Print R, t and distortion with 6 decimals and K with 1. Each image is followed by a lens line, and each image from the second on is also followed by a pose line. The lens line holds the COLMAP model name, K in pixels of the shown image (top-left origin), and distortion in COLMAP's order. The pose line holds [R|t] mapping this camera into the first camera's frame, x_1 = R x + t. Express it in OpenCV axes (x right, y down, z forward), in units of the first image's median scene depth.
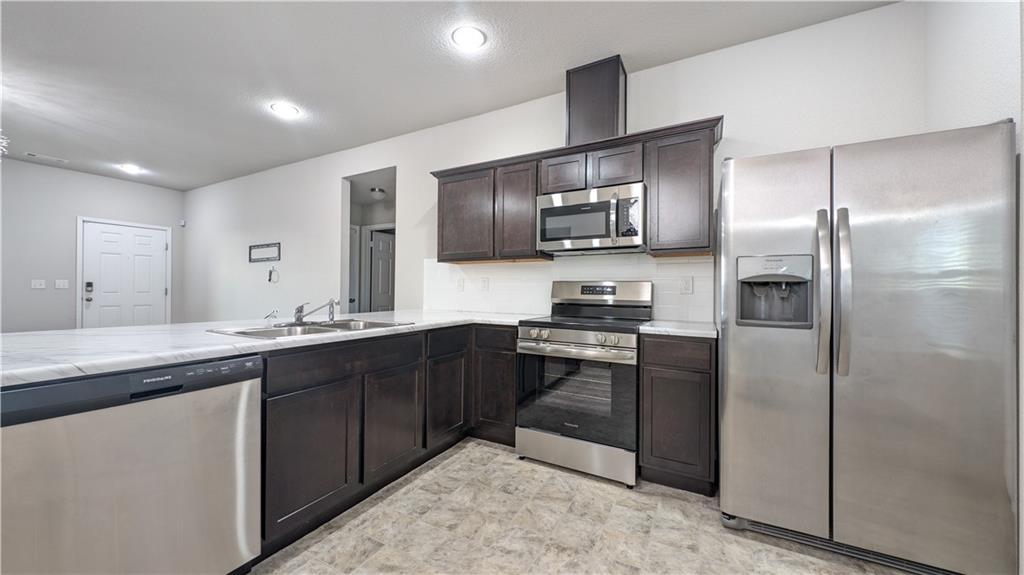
lens RADIAL K [[362.8, 0, 508.0], [0, 362.8, 286.2], [0, 0, 1]] dist [0.000055, 0.000003]
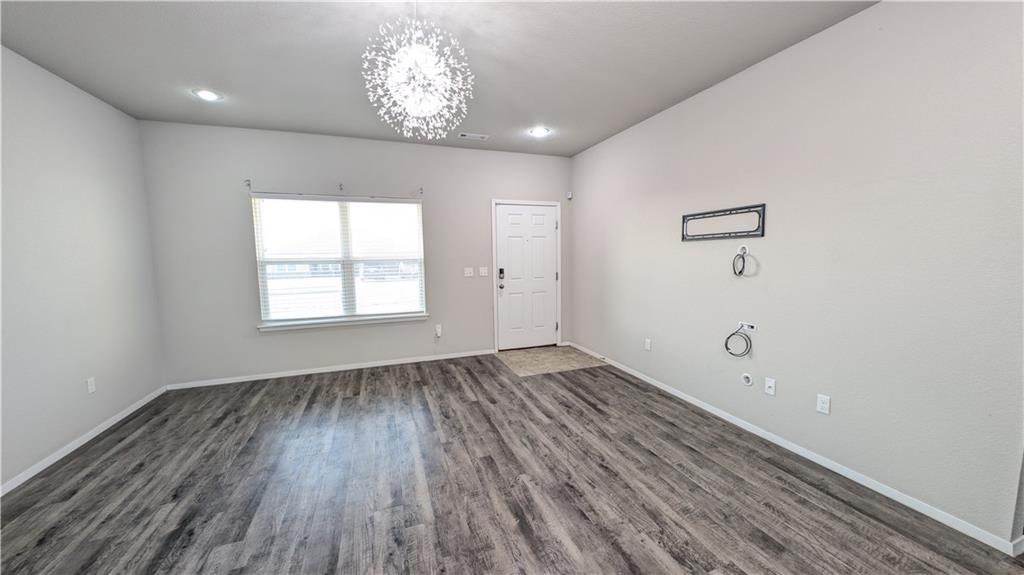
lens RADIAL K [[362.8, 0, 513.8], [0, 362.8, 287.8], [0, 0, 1]] dist [0.000055, 0.000003]
pose [[0.753372, 0.044511, -0.656086, -0.509751], [0.023771, 0.995211, 0.094814, -0.051425], [0.657165, -0.087027, 0.748706, 0.308547]]
